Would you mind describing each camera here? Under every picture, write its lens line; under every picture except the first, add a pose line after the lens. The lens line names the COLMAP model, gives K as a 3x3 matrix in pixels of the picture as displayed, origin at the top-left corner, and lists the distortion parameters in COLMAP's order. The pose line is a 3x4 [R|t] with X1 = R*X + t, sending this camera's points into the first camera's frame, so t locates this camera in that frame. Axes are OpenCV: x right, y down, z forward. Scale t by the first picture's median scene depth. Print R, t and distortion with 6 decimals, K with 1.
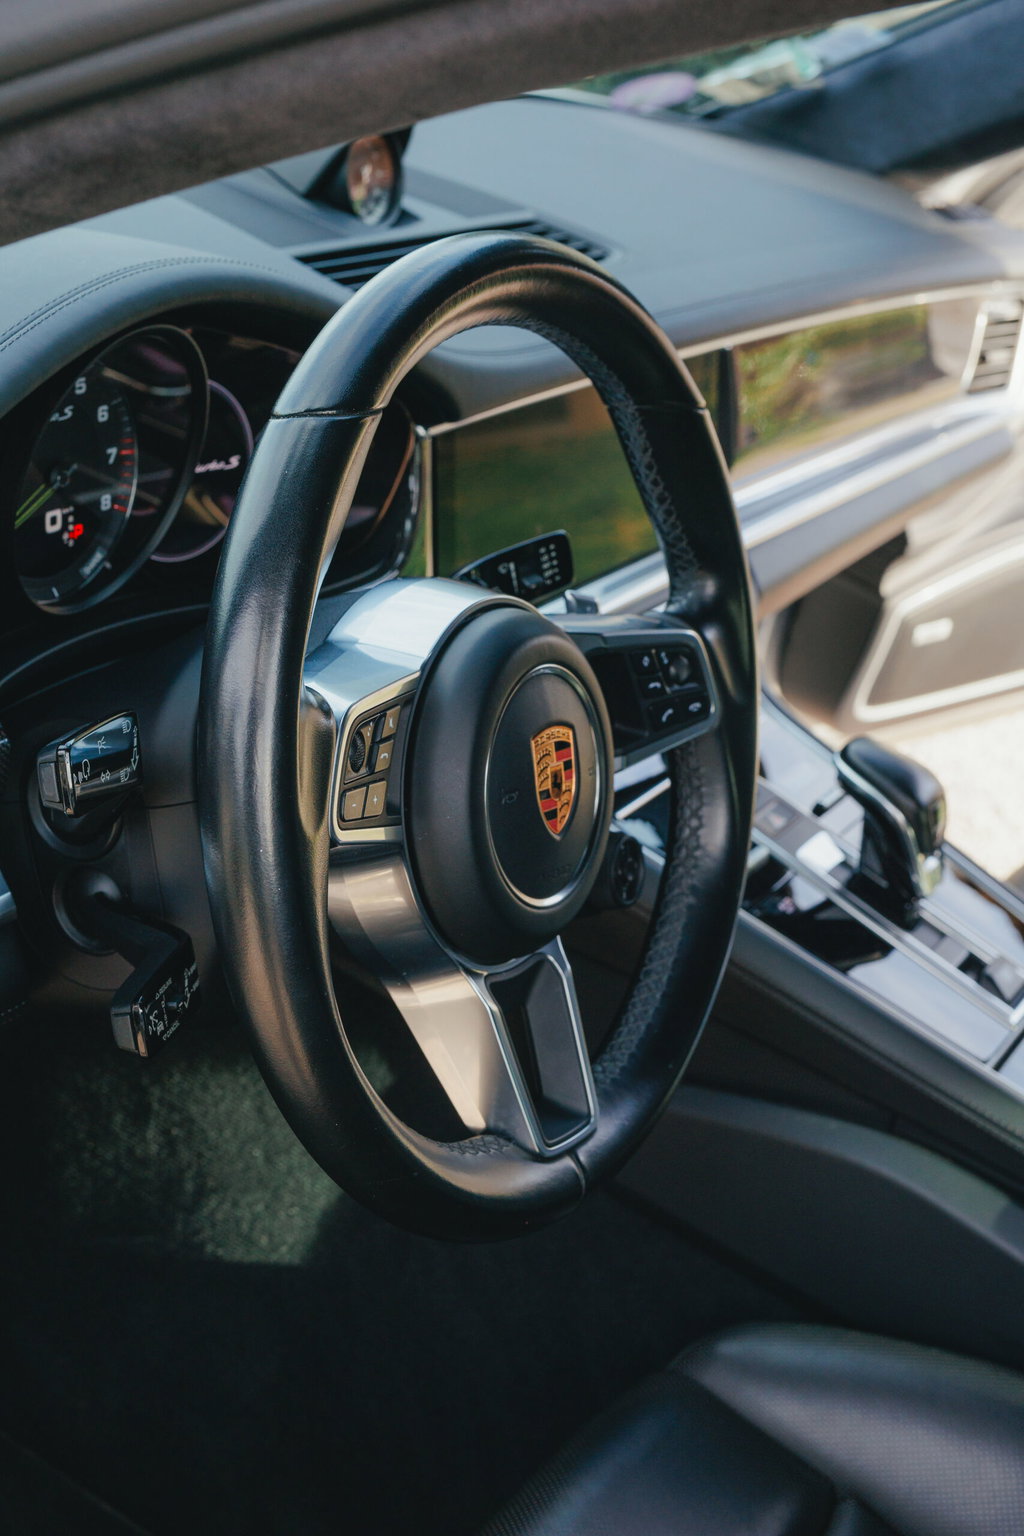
lens RADIAL K [[2306.2, 0, 507.6], [0, 2306.2, 775.3], [0, 0, 1]] dist [0.051573, 0.000000]
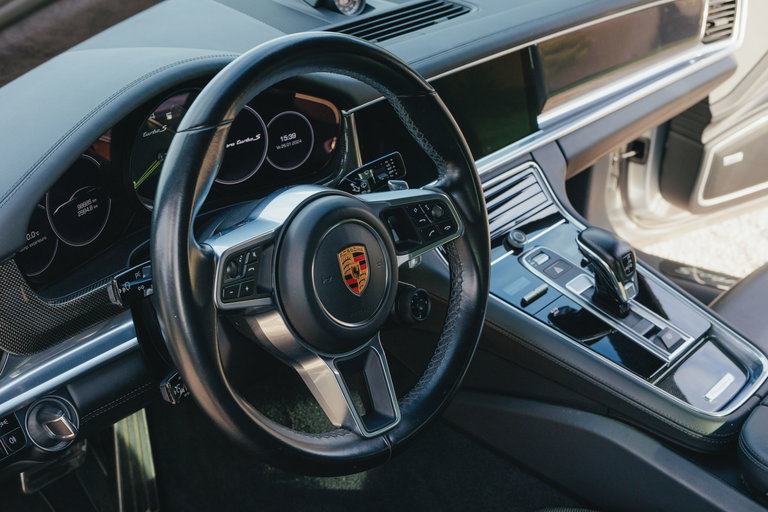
lens RADIAL K [[1153.1, 0, 388.6], [0, 1153.1, 251.2], [0, 0, 1]] dist [0.051573, 0.000000]
pose [[0.965915, -0.088917, -0.243108, 0.299417], [0.089612, 0.995943, -0.008222, -0.003723], [0.242853, -0.013843, 0.969964, -0.075373]]
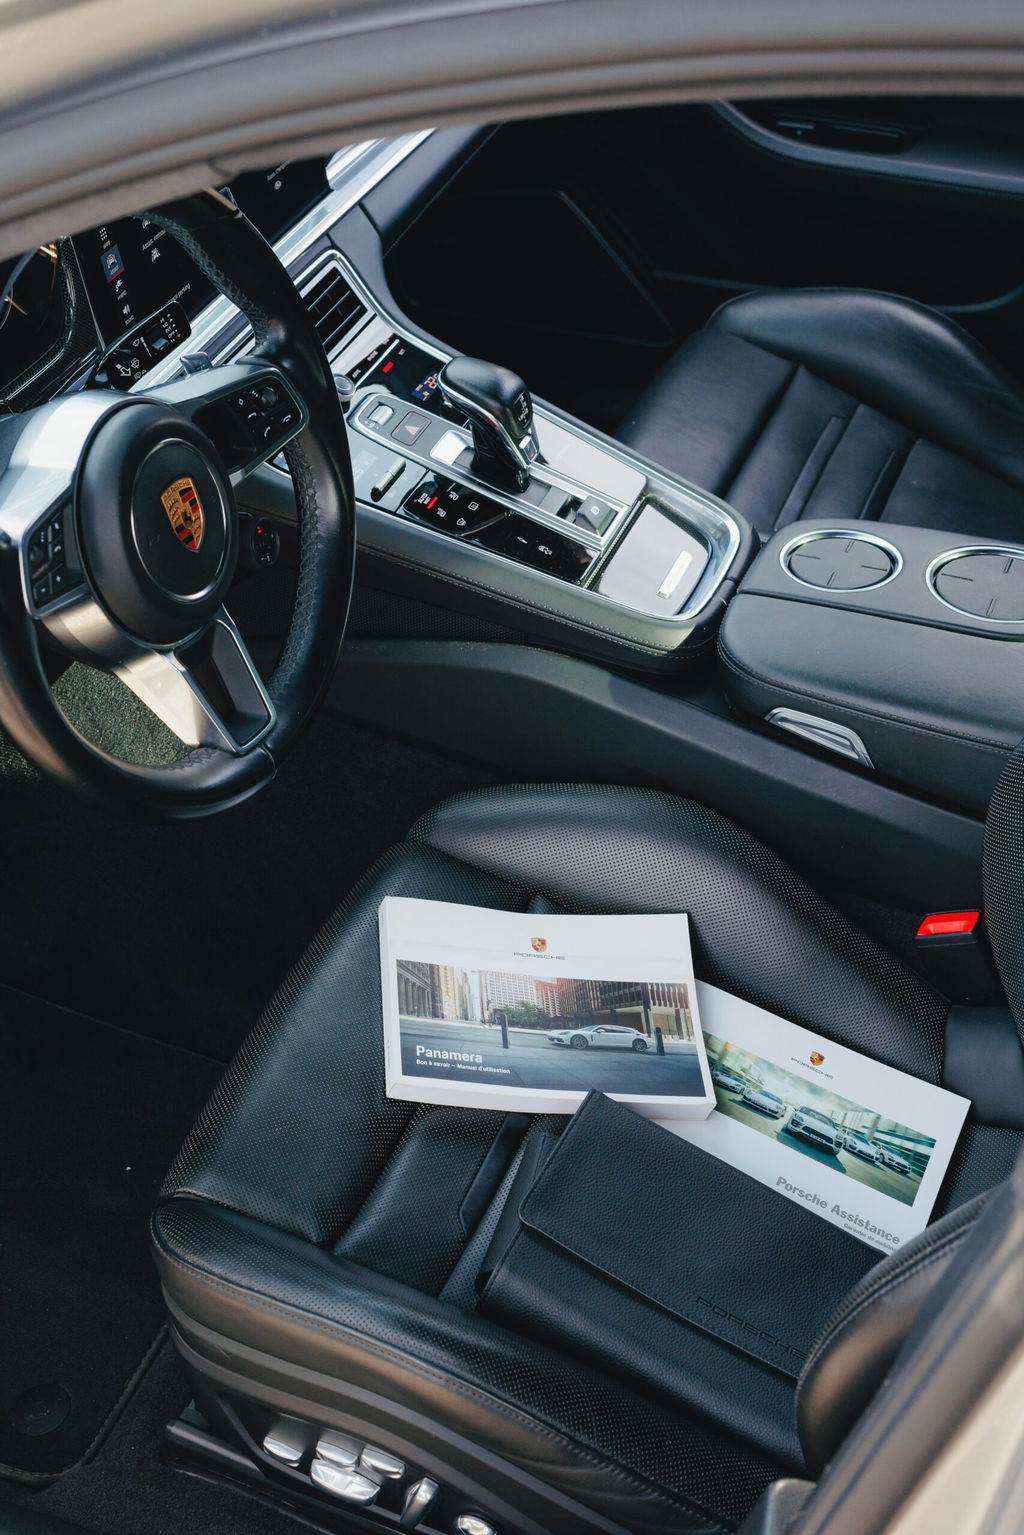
lens RADIAL K [[2304.7, 0, 515.5], [0, 2304.7, 776.7], [0, 0, 1]] dist [0.051573, 0.000000]
pose [[0.975862, -0.218346, -0.004381, 0.182814], [0.212020, 0.942398, 0.258717, -0.165948], [-0.052361, -0.253400, 0.965943, -0.464808]]
